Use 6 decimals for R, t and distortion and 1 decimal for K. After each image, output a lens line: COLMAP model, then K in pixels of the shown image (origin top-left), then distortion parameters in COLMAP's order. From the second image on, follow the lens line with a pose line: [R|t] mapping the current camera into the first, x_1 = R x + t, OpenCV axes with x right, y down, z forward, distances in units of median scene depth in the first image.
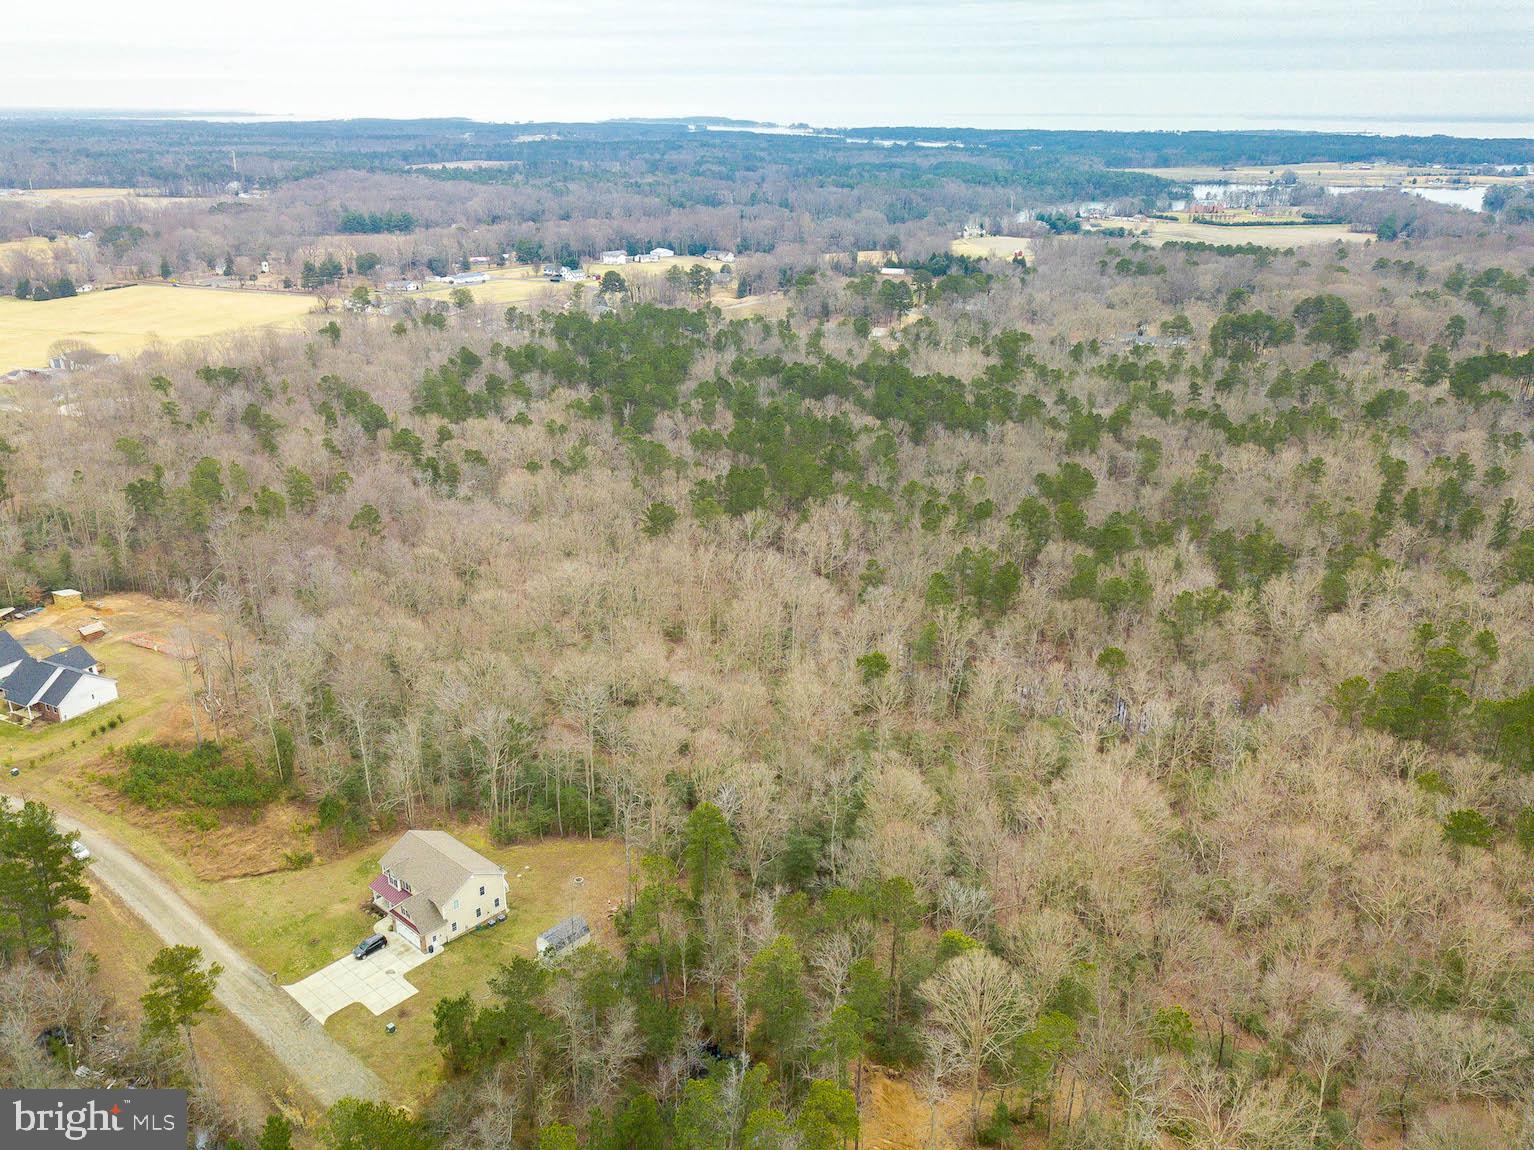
lens RADIAL K [[1223.0, 0, 760.9], [0, 1223.0, 576.6], [0, 0, 1]] dist [0.011065, -0.000337]
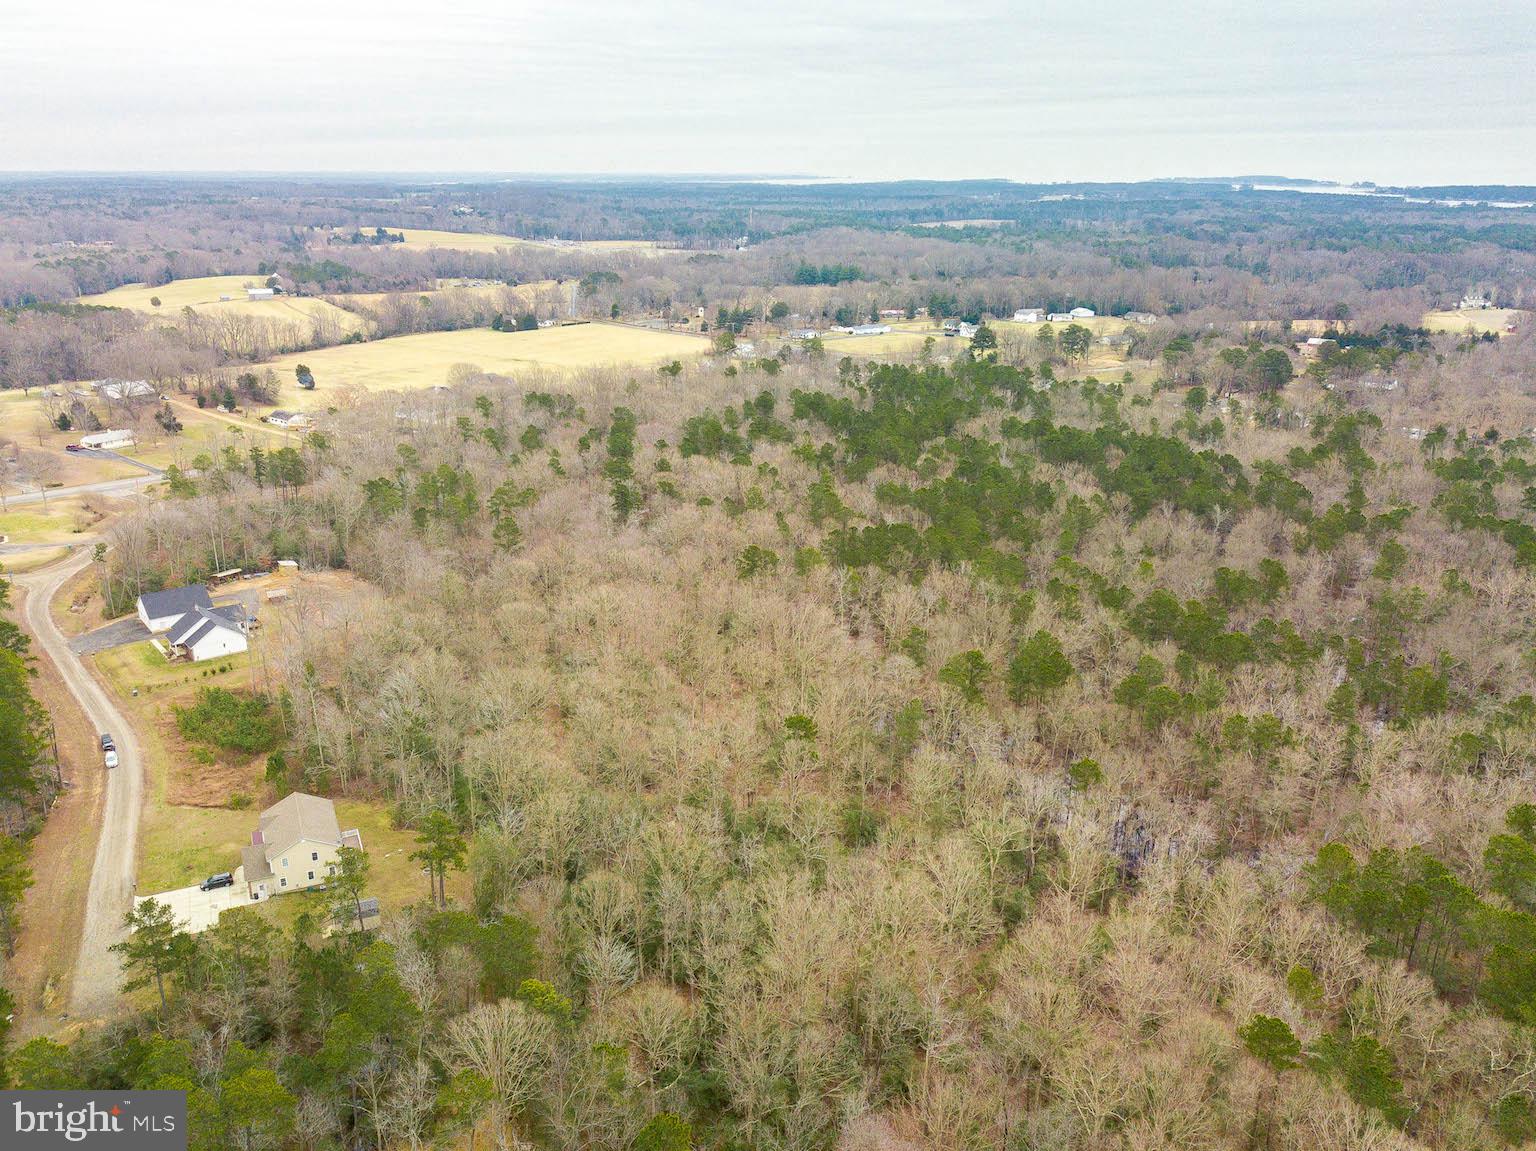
lens RADIAL K [[1208.4, 0, 763.7], [0, 1208.4, 581.1], [0, 0, 1]] dist [0.018575, -0.015498]
pose [[0.912852, 0.124628, -0.388804, 0.094067], [-0.139214, 0.990217, -0.009447, -0.006705], [0.383823, 0.062751, 0.921272, 0.021200]]
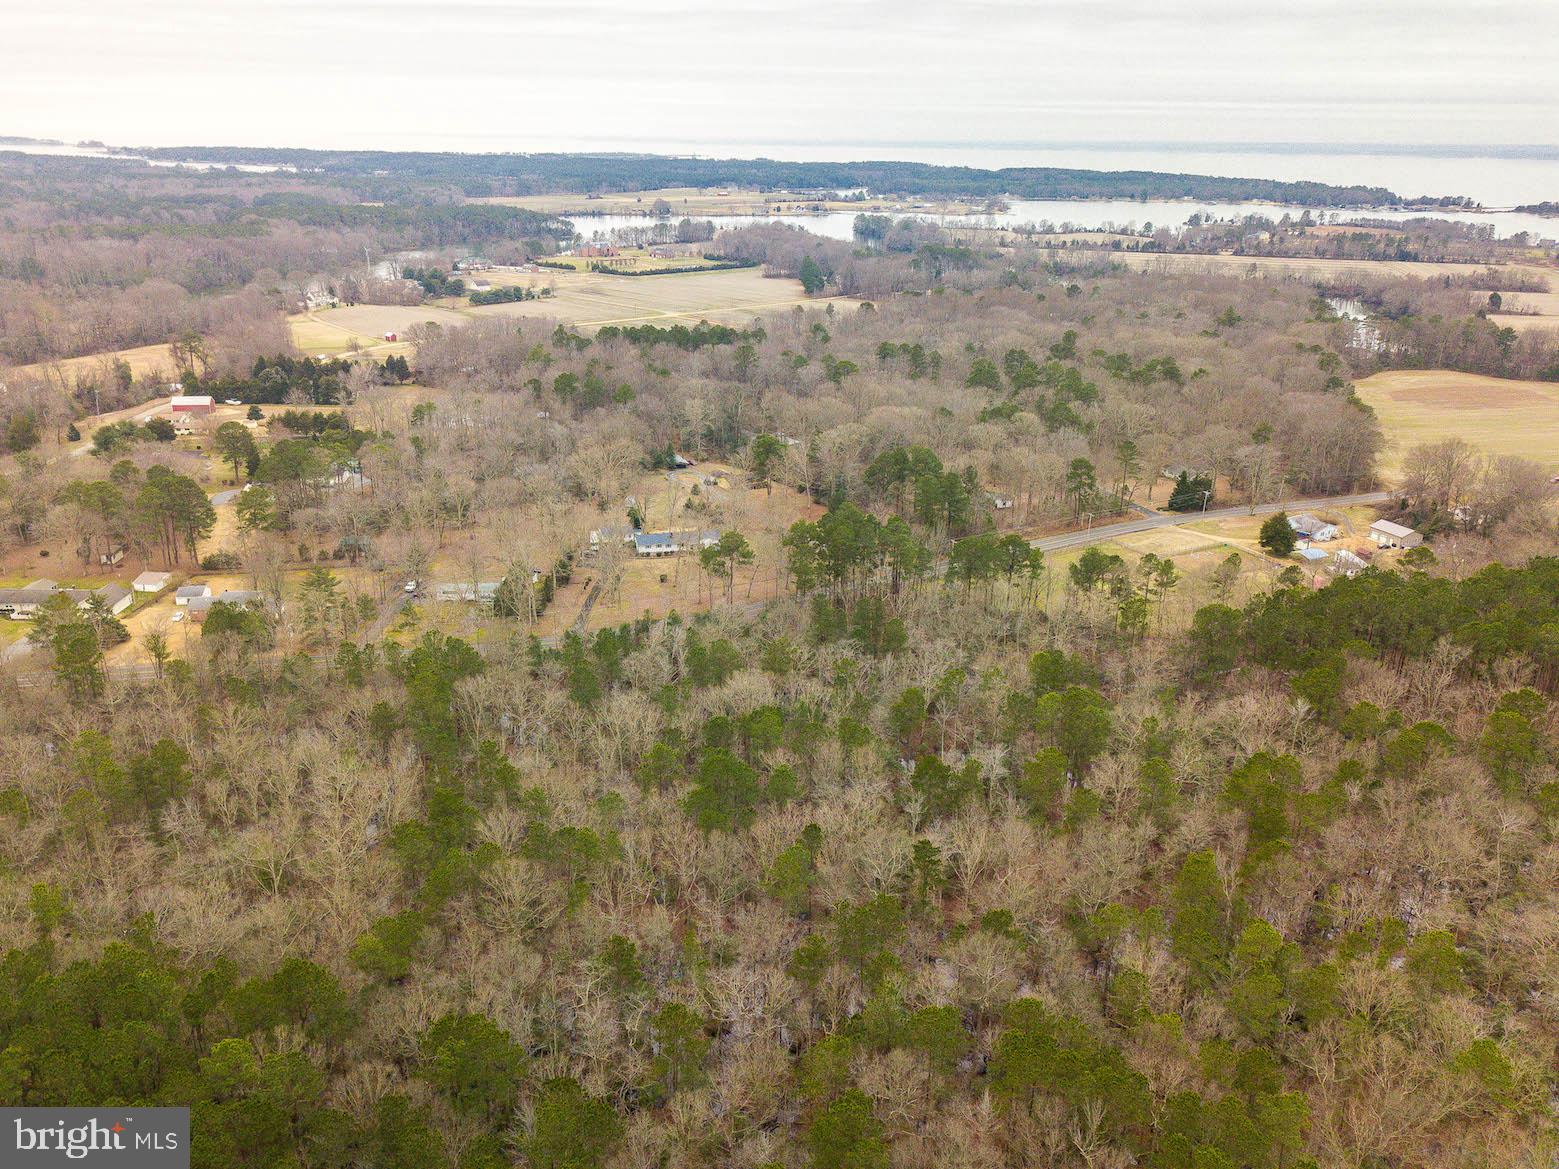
lens RADIAL K [[1226.5, 0, 775.1], [0, 1226.5, 590.2], [0, 0, 1]] dist [0.018575, -0.015498]
pose [[0.875543, -0.161254, 0.455435, 0.062218], [0.163634, 0.985917, 0.034505, -0.118491], [-0.454586, 0.044314, 0.889600, 0.295179]]
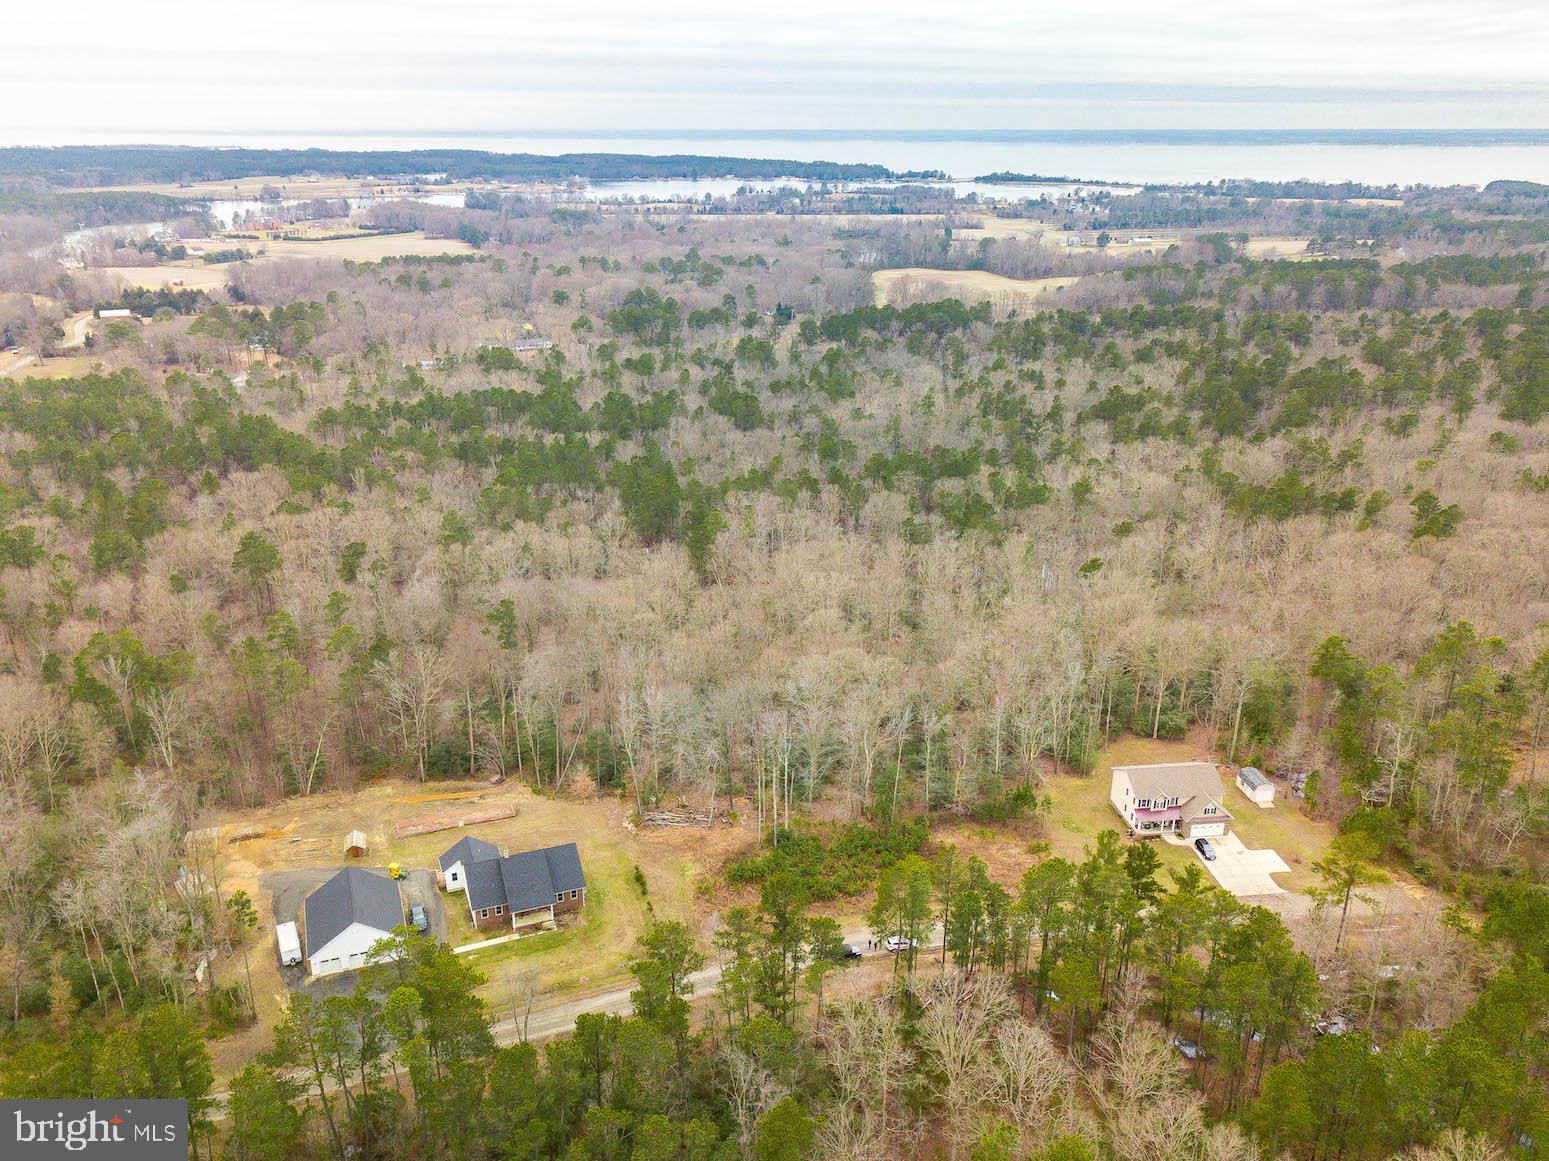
lens RADIAL K [[1218.7, 0, 770.2], [0, 1218.7, 586.2], [0, 0, 1]] dist [0.018575, -0.015498]
pose [[0.657379, -0.266121, 0.705005, -0.232072], [0.267312, 0.957077, 0.112017, -0.032517], [-0.704554, 0.114819, 0.700300, 0.073018]]
